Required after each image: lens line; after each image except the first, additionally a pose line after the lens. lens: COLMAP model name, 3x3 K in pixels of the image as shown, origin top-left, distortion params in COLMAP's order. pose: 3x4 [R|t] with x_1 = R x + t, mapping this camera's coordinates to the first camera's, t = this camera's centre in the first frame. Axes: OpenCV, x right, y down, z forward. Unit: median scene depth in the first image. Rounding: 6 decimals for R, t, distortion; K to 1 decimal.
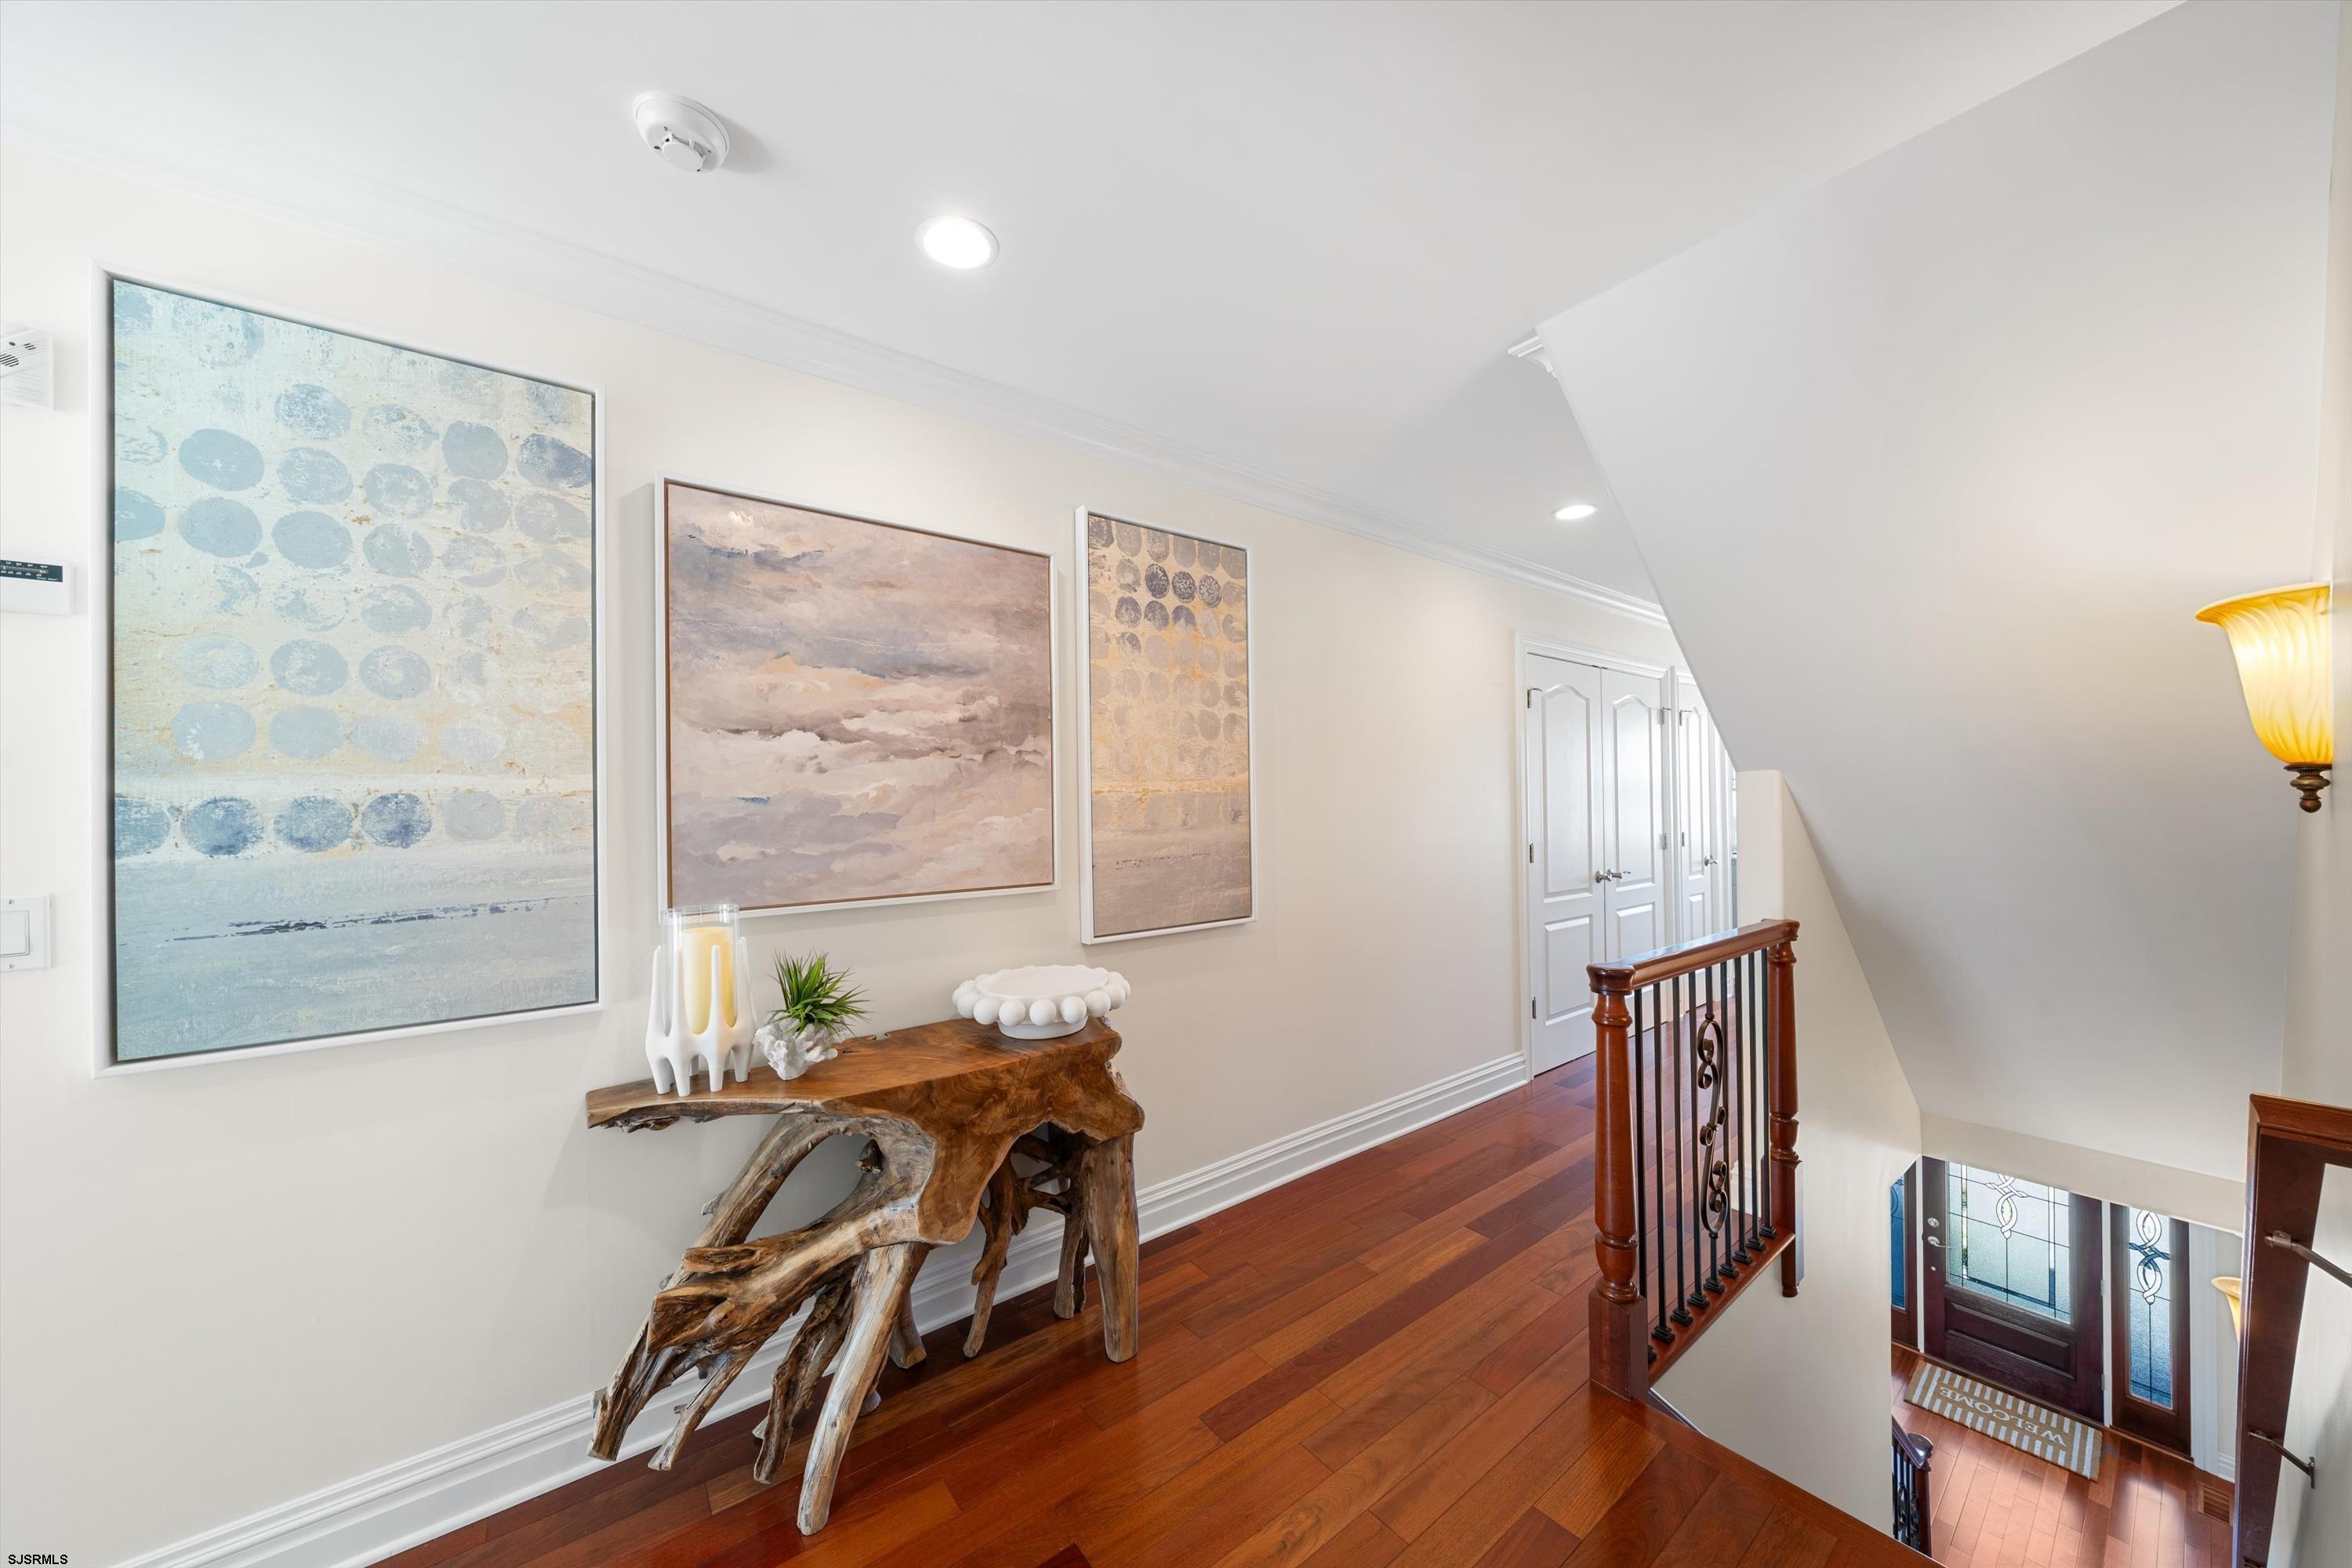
lens RADIAL K [[818.3, 0, 1155.1], [0, 818.3, 785.4], [0, 0, 1]] dist [-0.010758, 0.000911]
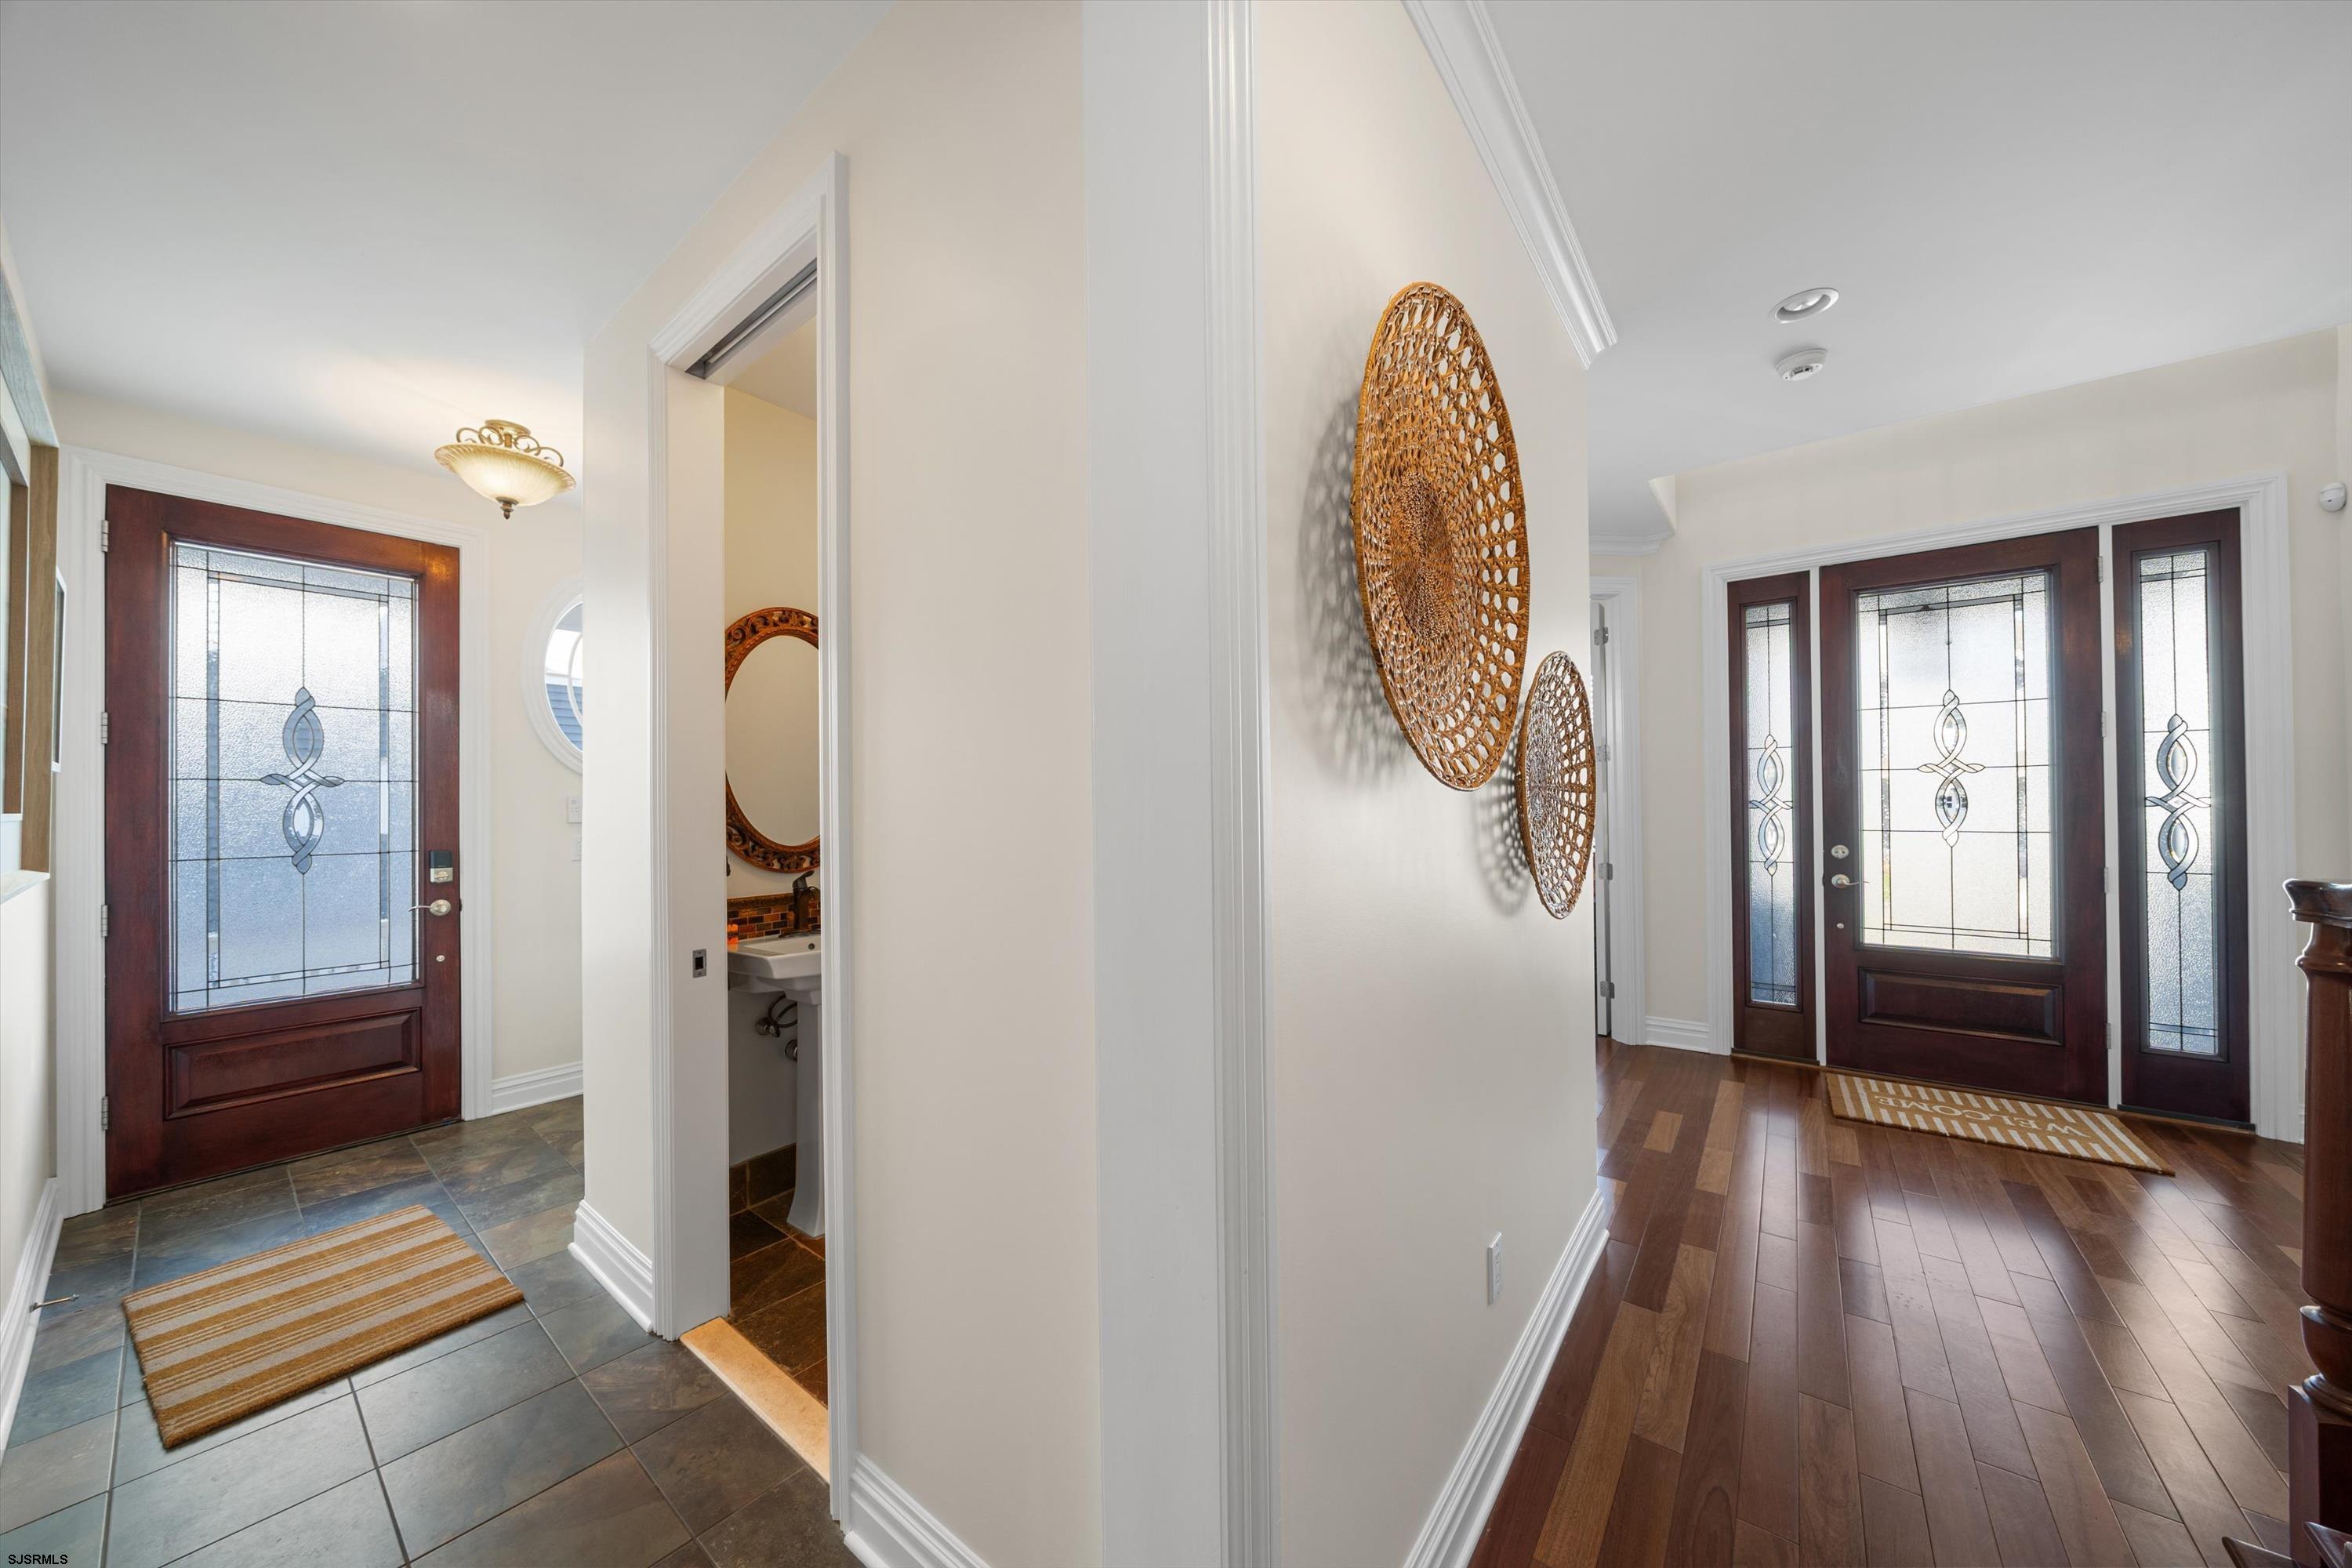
lens RADIAL K [[818.3, 0, 1162.5], [0, 818.3, 799.9], [0, 0, 1]] dist [-0.010758, 0.000911]
pose [[0.966828, 0.002987, 0.255412, 0.324880], [-0.002649, 0.999995, -0.001667, 0.552887], [-0.255416, 0.000935, 0.966831, 0.578293]]
